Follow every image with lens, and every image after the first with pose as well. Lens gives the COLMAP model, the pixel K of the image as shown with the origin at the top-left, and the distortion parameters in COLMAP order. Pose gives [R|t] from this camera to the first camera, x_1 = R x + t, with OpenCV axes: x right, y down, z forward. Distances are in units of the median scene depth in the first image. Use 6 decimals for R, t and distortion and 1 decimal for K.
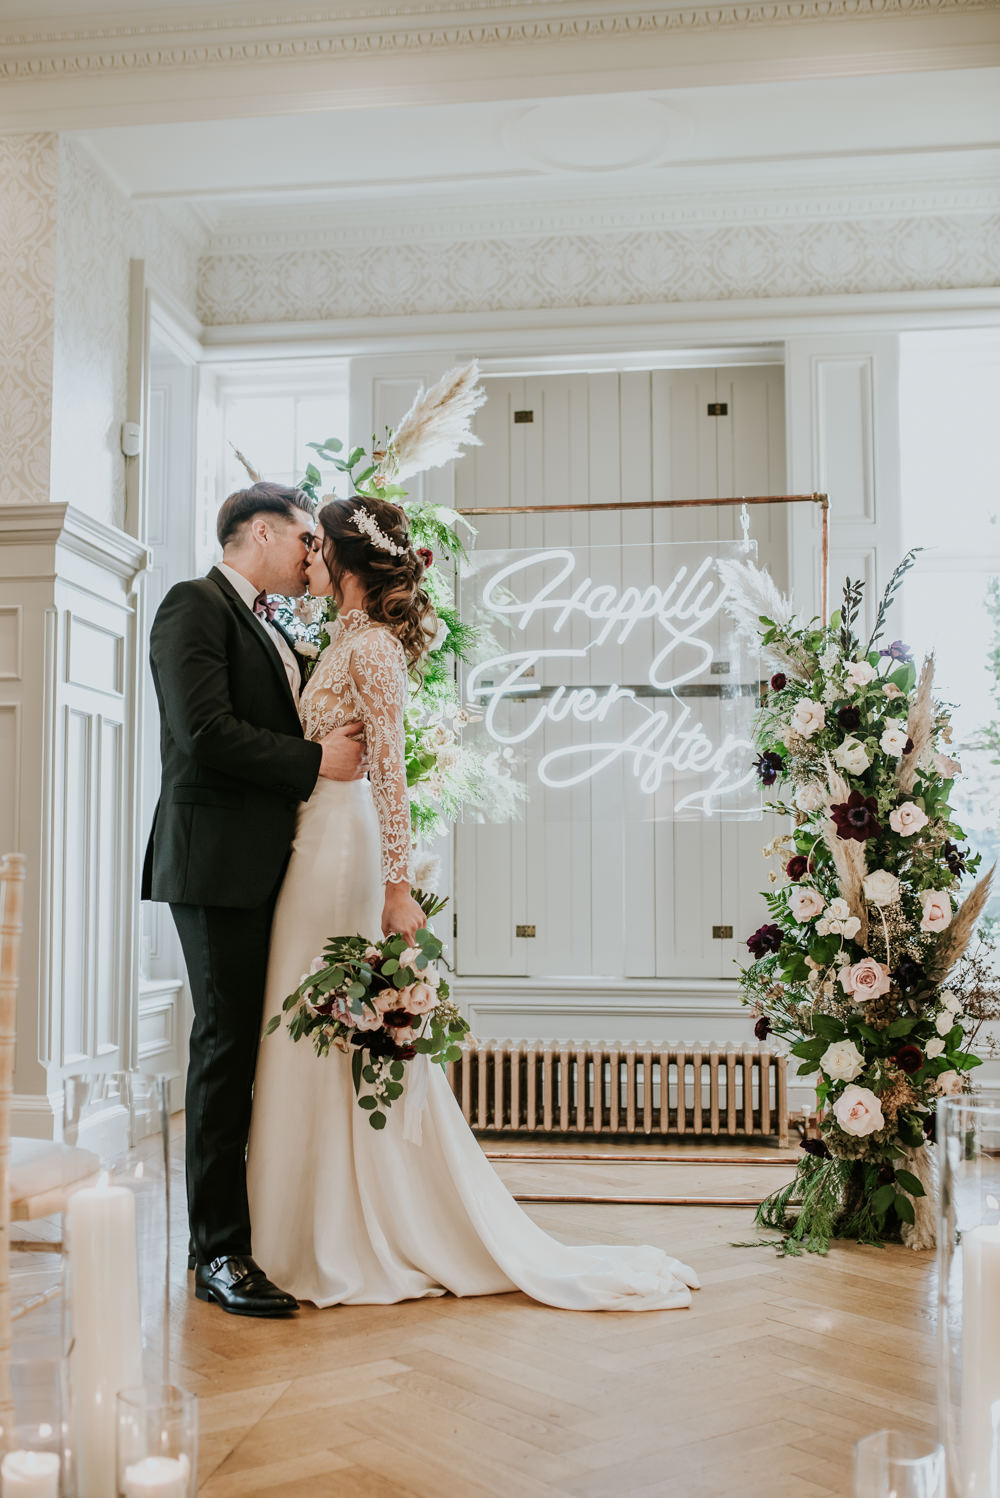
lens RADIAL K [[1605.9, 0, 444.8], [0, 1605.9, 793.7], [0, 0, 1]] dist [-0.049927, 0.037823]
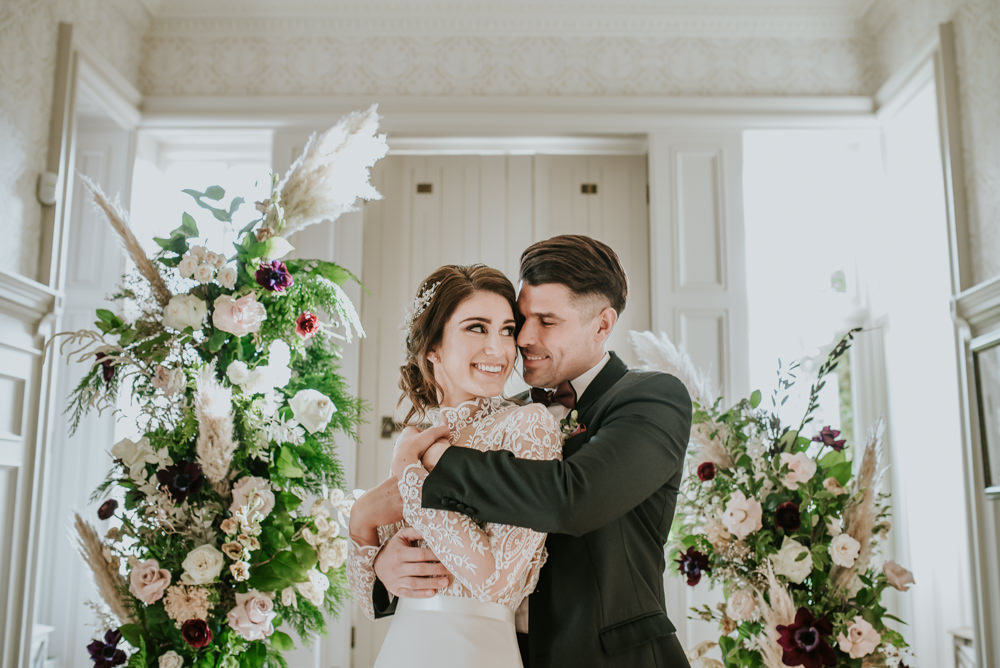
lens RADIAL K [[981.4, 0, 502.7], [0, 981.4, 338.5], [0, 0, 1]] dist [-0.038869, 0.020692]
pose [[0.990735, 0.025561, 0.133383, 0.020496], [-0.012391, 0.995044, -0.098656, -0.088007], [-0.135244, 0.096089, 0.986142, 0.463846]]
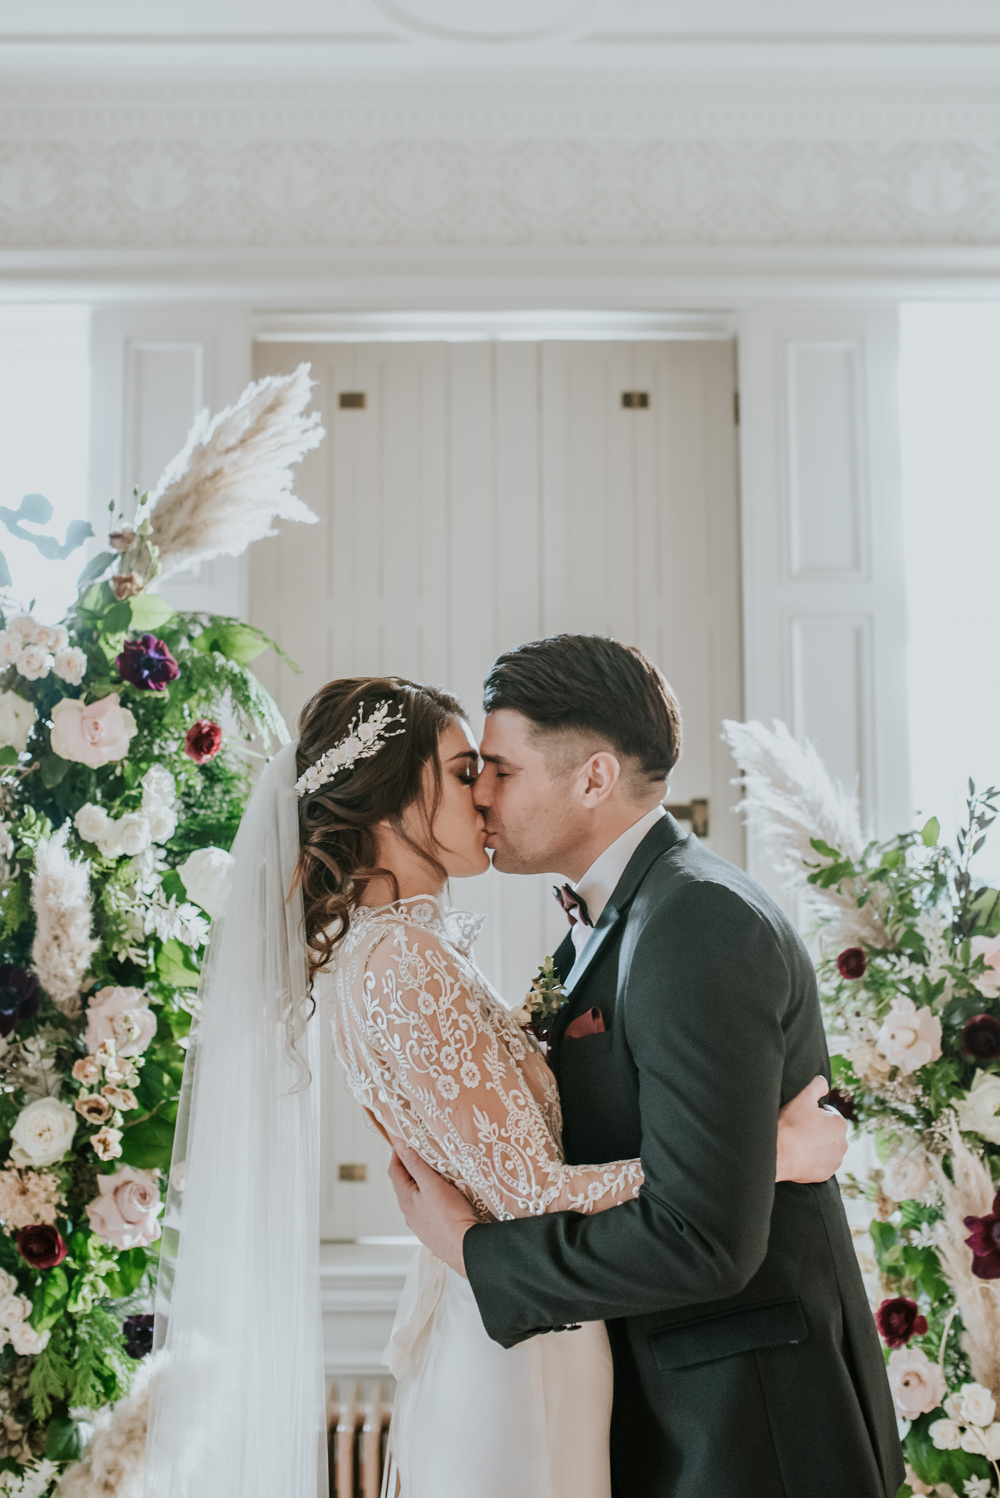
lens RADIAL K [[1734.2, 0, 495.5], [0, 1734.2, 683.0], [0, 0, 1]] dist [-0.043481, 0.039503]
pose [[0.987494, 0.006412, 0.157528, -0.008504], [-0.002170, 0.999631, -0.027086, -0.149650], [-0.157643, 0.026406, 0.987143, 0.421048]]
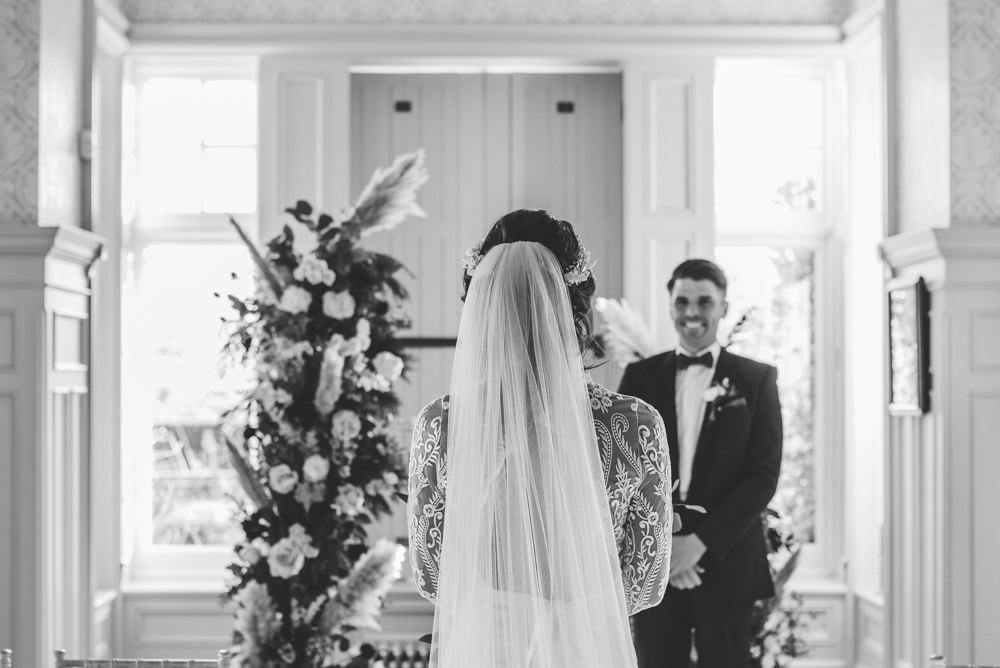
lens RADIAL K [[1594.5, 0, 462.7], [0, 1594.5, 365.0], [0, 0, 1]] dist [-0.027384, -0.063564]
pose [[0.985532, -0.001175, 0.169482, -0.165065], [-0.008368, 0.998419, 0.055578, -0.172591], [-0.169280, -0.056192, 0.983965, -0.266396]]
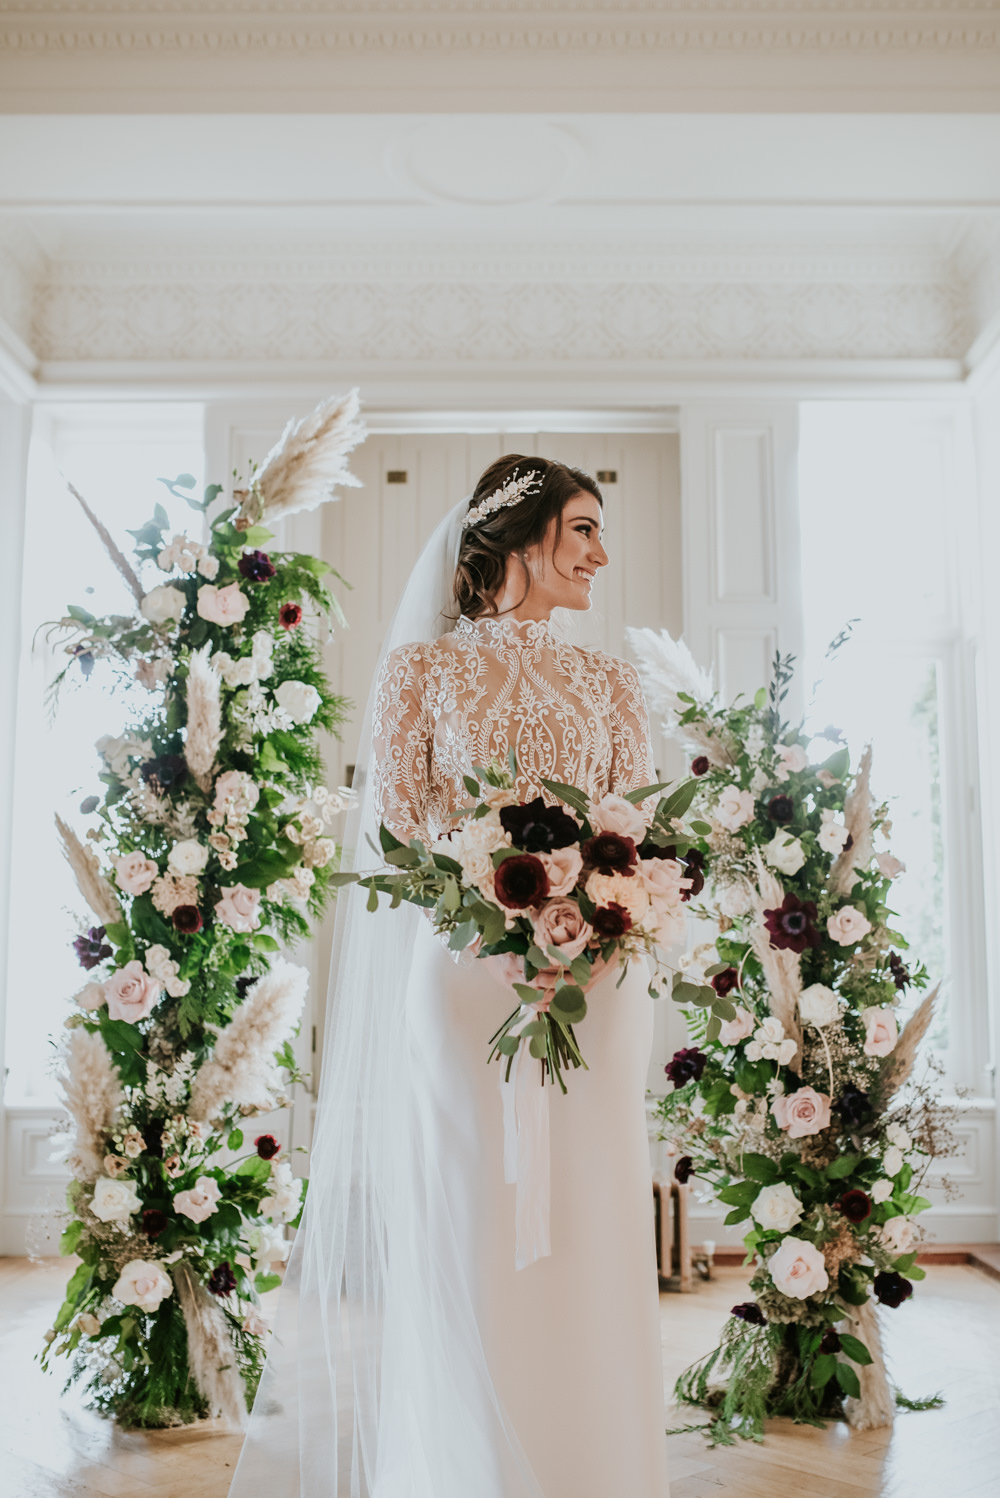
lens RADIAL K [[1611.9, 0, 525.9], [0, 1611.9, 785.7], [0, 0, 1]] dist [-0.053454, 0.050126]
pose [[0.989458, 0.014720, 0.144067, -0.011617], [-0.005730, 0.998021, -0.062618, -0.004263], [-0.144703, 0.061132, 0.987585, 0.146963]]
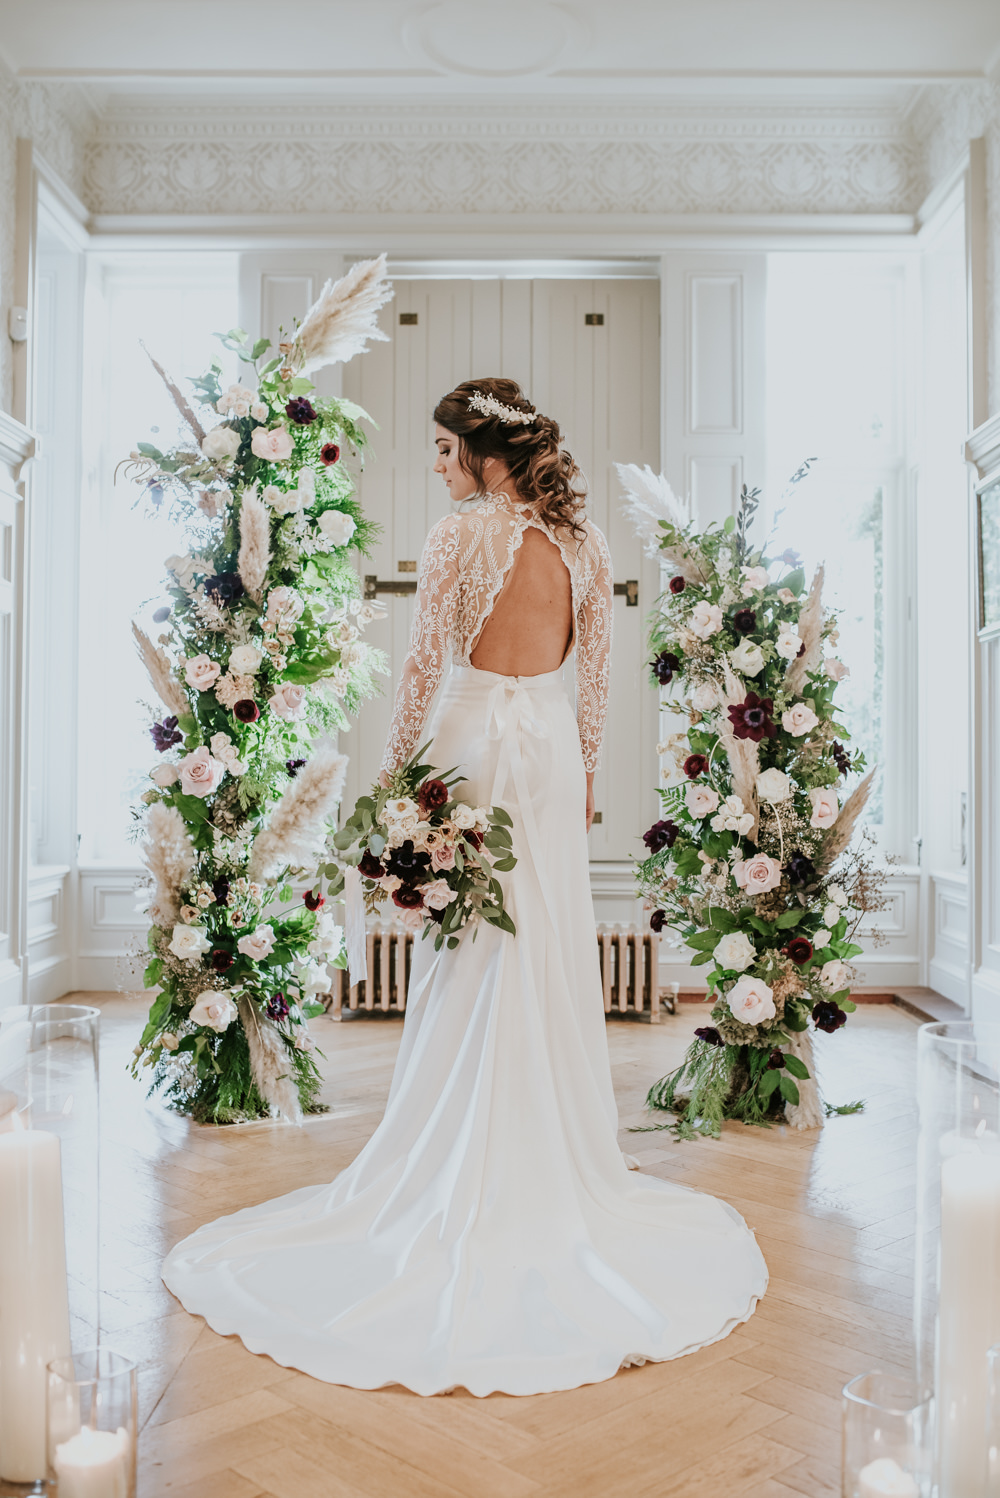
lens RADIAL K [[1459.4, 0, 492.0], [0, 1459.4, 741.3], [0, 0, 1]] dist [-0.062386, 0.094206]
pose [[0.990831, 0.005151, 0.135009, -0.034594], [-0.011307, 0.998929, 0.044874, -0.009980], [-0.134633, -0.045989, 0.989828, 0.085630]]
